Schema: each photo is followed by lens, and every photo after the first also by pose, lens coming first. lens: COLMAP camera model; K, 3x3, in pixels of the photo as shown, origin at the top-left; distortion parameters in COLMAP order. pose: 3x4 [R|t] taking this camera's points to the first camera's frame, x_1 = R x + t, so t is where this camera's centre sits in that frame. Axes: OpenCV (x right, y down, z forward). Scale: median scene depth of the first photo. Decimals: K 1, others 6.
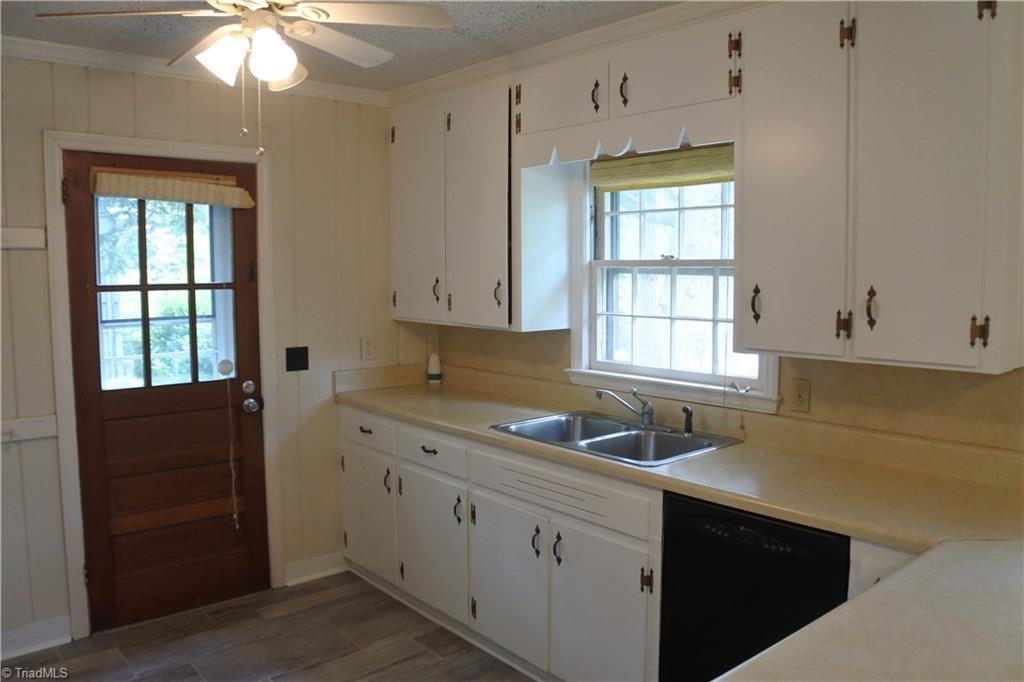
lens RADIAL K [[791.5, 0, 512.0], [0, 791.5, 341.0], [0, 0, 1]] dist [-0.118782, 0.049945]
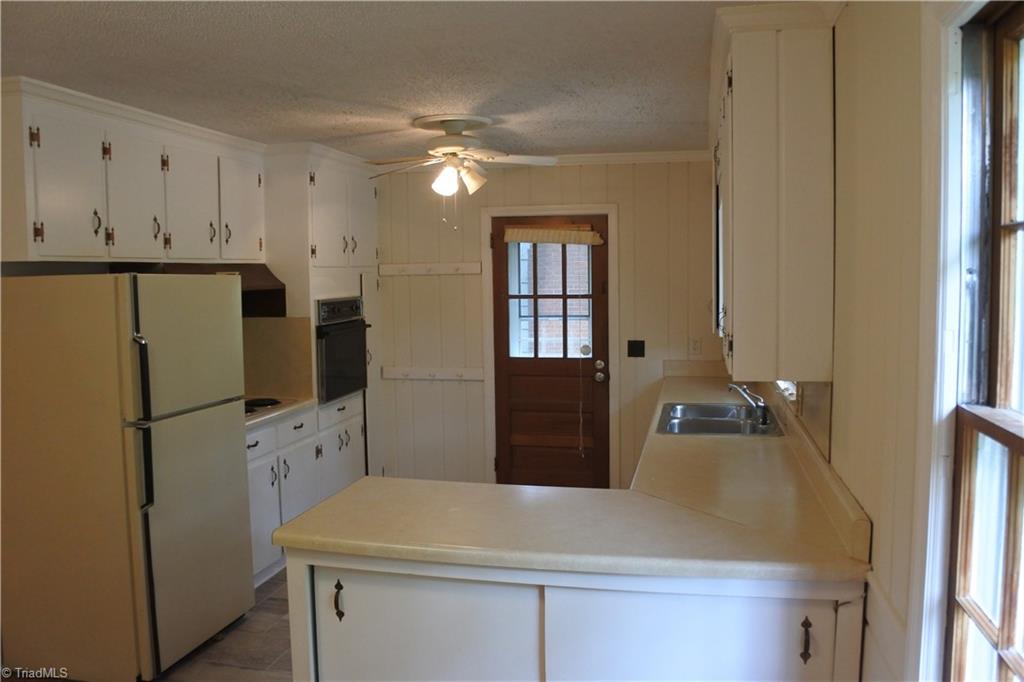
lens RADIAL K [[791.5, 0, 512.0], [0, 791.5, 341.0], [0, 0, 1]] dist [-0.118782, 0.049945]
pose [[0.590057, 0.056763, -0.805364, 0.797158], [-0.063673, 0.997690, 0.023668, -0.011190], [0.804847, 0.037315, 0.592308, -0.026772]]
